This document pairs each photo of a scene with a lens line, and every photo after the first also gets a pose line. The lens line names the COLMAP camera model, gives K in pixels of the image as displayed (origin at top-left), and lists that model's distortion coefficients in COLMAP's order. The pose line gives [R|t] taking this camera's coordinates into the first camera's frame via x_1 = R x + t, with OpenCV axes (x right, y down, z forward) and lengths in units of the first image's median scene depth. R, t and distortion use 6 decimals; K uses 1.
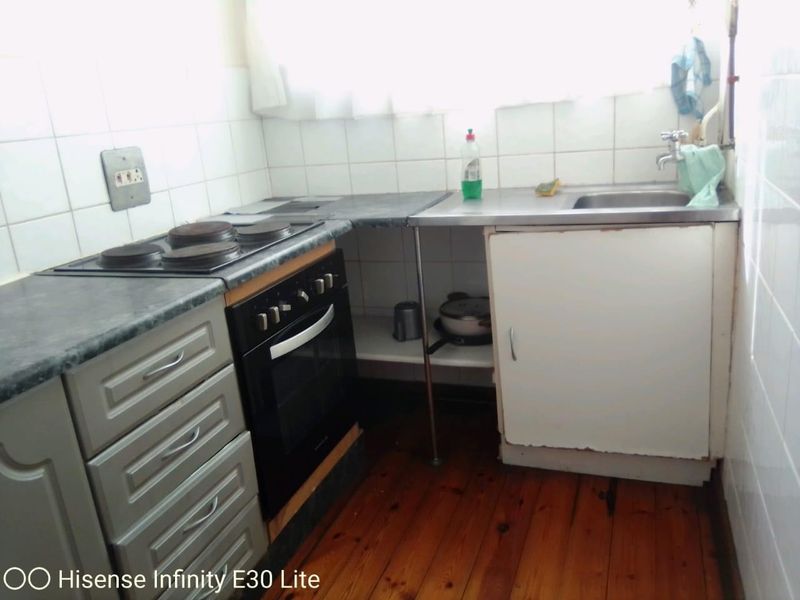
lens RADIAL K [[636.6, 0, 397.9], [0, 636.6, 288.7], [0, 0, 1]] dist [0.020971, -0.069482]
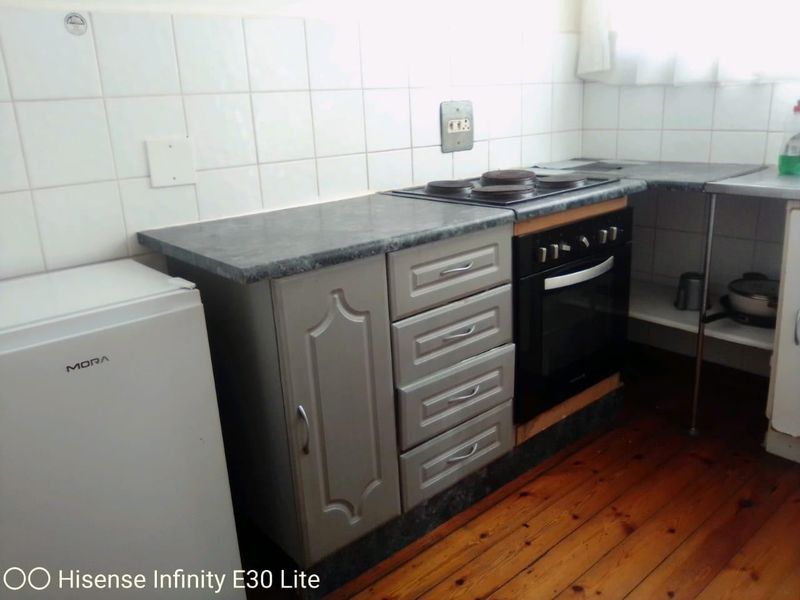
lens RADIAL K [[636.6, 0, 396.1], [0, 636.6, 290.2], [0, 0, 1]] dist [0.020971, -0.069482]
pose [[0.875022, 0.180218, -0.449286, 0.073045], [-0.160028, 0.983626, 0.082886, 0.051484], [0.456868, -0.000629, 0.889534, -0.128300]]
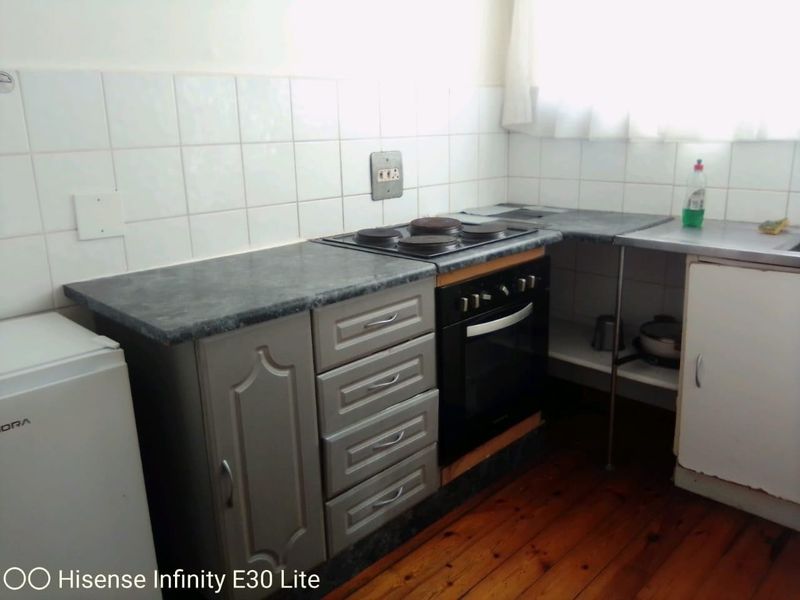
lens RADIAL K [[636.6, 0, 395.6], [0, 636.6, 292.7], [0, 0, 1]] dist [0.020971, -0.069482]
pose [[0.910960, 0.167033, -0.377163, 0.104635], [-0.165570, 0.985520, 0.036553, 0.005556], [0.377808, 0.029149, 0.925425, -0.150715]]
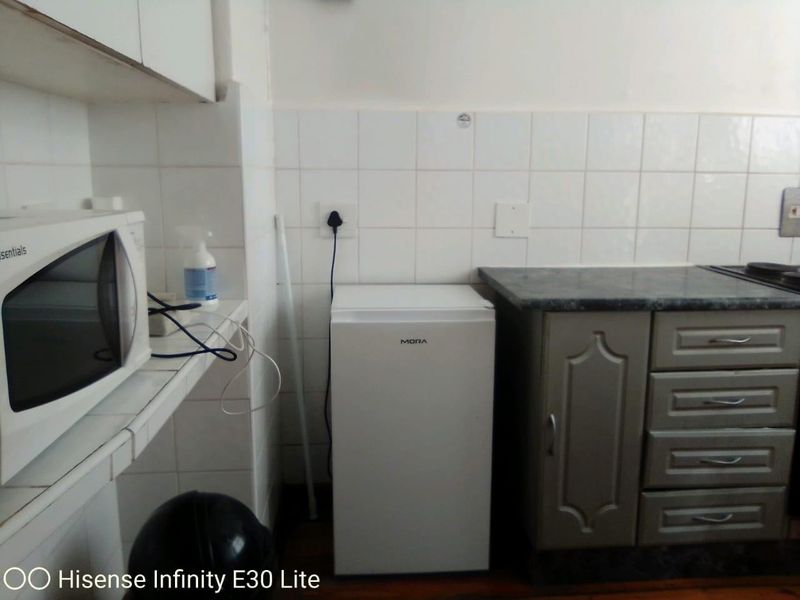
lens RADIAL K [[636.6, 0, 397.8], [0, 636.6, 290.4], [0, 0, 1]] dist [0.020971, -0.069482]
pose [[0.421194, 0.250253, -0.871762, 0.344160], [-0.289730, 0.947943, 0.132138, 0.029664], [0.859449, 0.196920, 0.471773, -0.197429]]
